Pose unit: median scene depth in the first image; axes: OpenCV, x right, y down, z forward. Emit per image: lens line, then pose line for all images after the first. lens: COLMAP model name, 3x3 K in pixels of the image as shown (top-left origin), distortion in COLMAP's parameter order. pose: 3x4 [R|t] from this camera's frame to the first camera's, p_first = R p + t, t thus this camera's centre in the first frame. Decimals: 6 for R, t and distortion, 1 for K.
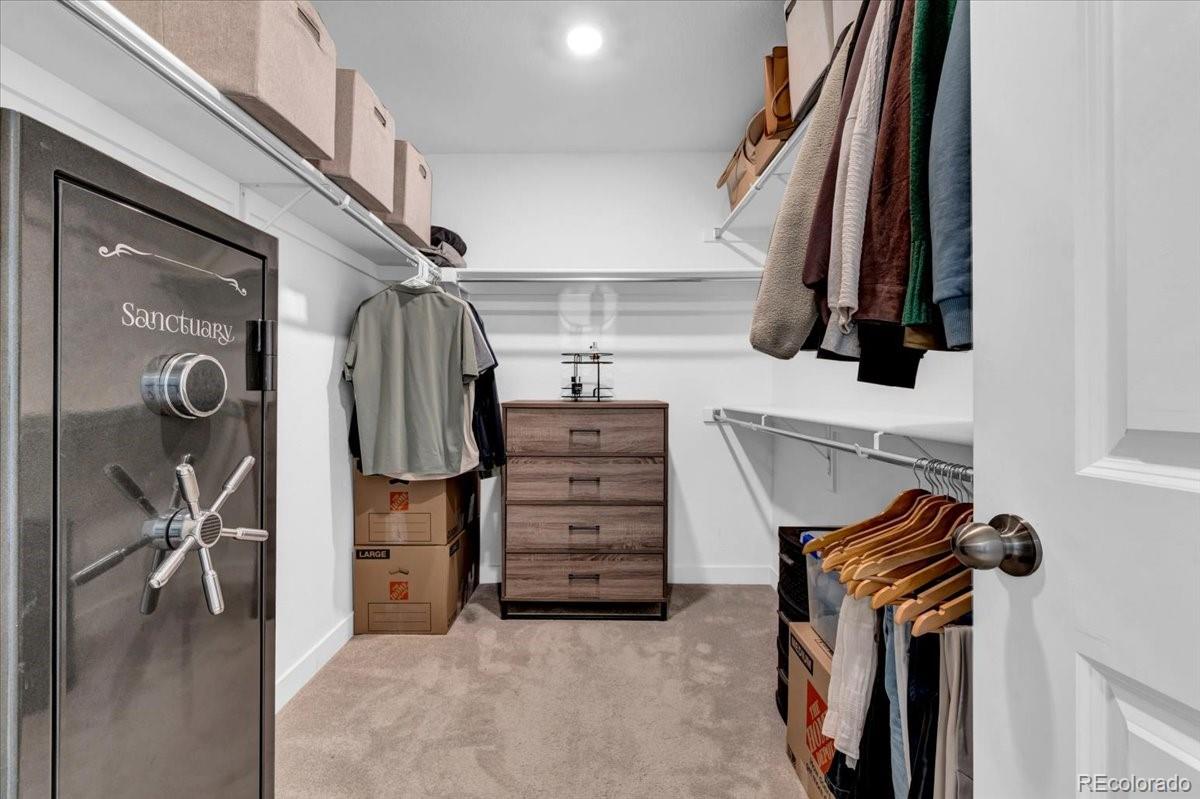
lens RADIAL K [[530.7, 0, 600.8], [0, 530.7, 391.1], [0, 0, 1]] dist [0.000174, -0.000105]
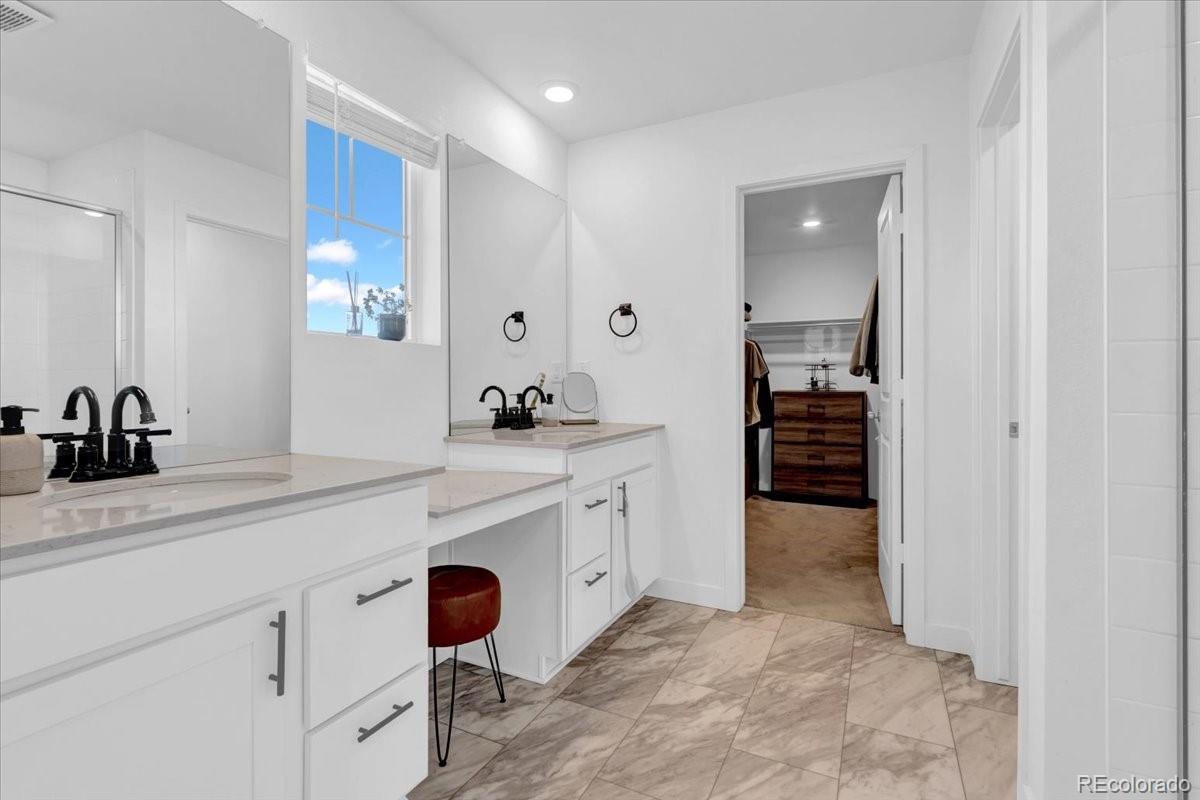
lens RADIAL K [[530.7, 0, 600.8], [0, 530.7, 391.6], [0, 0, 1]] dist [0.000174, -0.000105]
pose [[0.885000, 0.001240, -0.465589, 0.170953], [0.004178, 0.999935, 0.010606, -0.000861], [0.465571, -0.011332, 0.884938, -1.044327]]
